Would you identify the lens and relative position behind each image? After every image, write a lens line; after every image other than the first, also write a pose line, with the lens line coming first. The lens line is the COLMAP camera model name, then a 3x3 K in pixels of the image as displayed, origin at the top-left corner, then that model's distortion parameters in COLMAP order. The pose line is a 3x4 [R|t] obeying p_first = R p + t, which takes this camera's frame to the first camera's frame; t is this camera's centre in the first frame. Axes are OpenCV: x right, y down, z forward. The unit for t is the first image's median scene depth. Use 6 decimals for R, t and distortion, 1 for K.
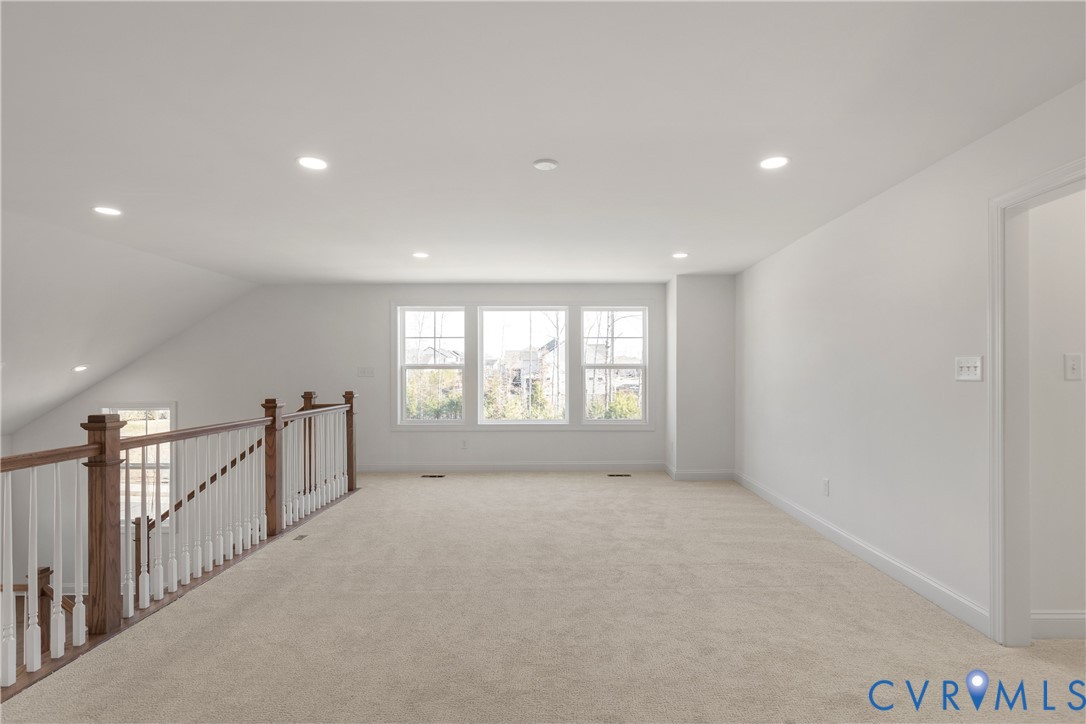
lens RADIAL K [[560.4, 0, 545.8], [0, 560.4, 368.8], [0, 0, 1]] dist [0.014980, 0.000719]
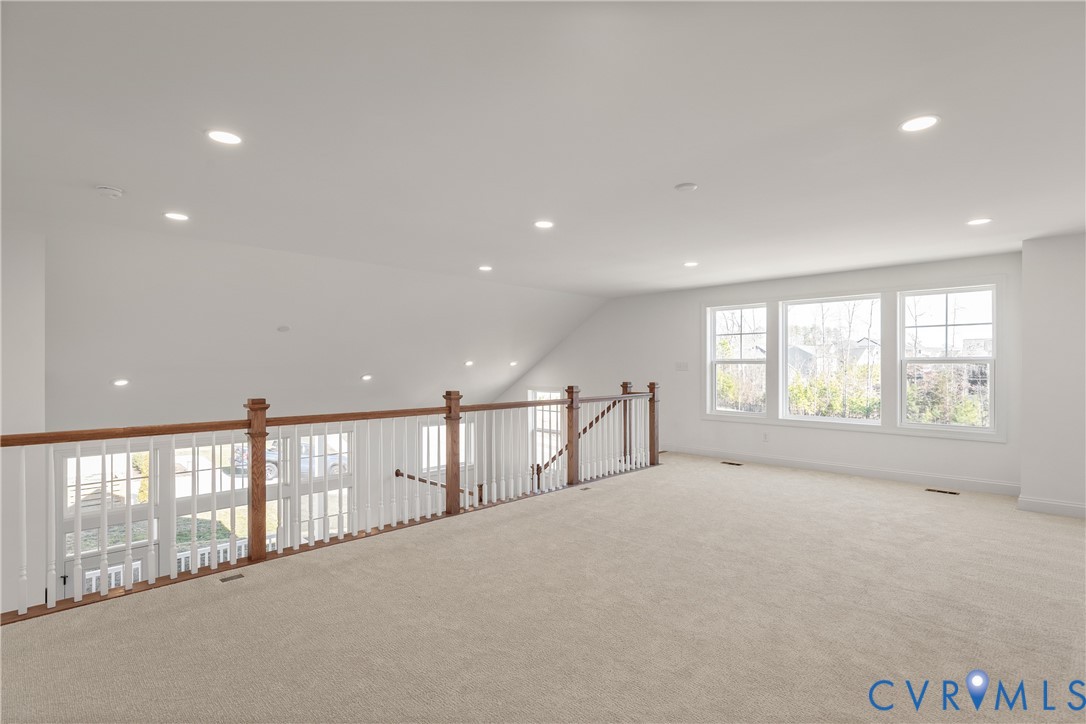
lens RADIAL K [[560.4, 0, 545.8], [0, 560.4, 368.8], [0, 0, 1]] dist [0.014980, 0.000719]
pose [[0.692919, 0.005472, -0.720995, 0.342040], [0.003091, 0.999939, 0.010559, -0.002756], [0.721009, -0.009545, 0.692860, -0.000996]]
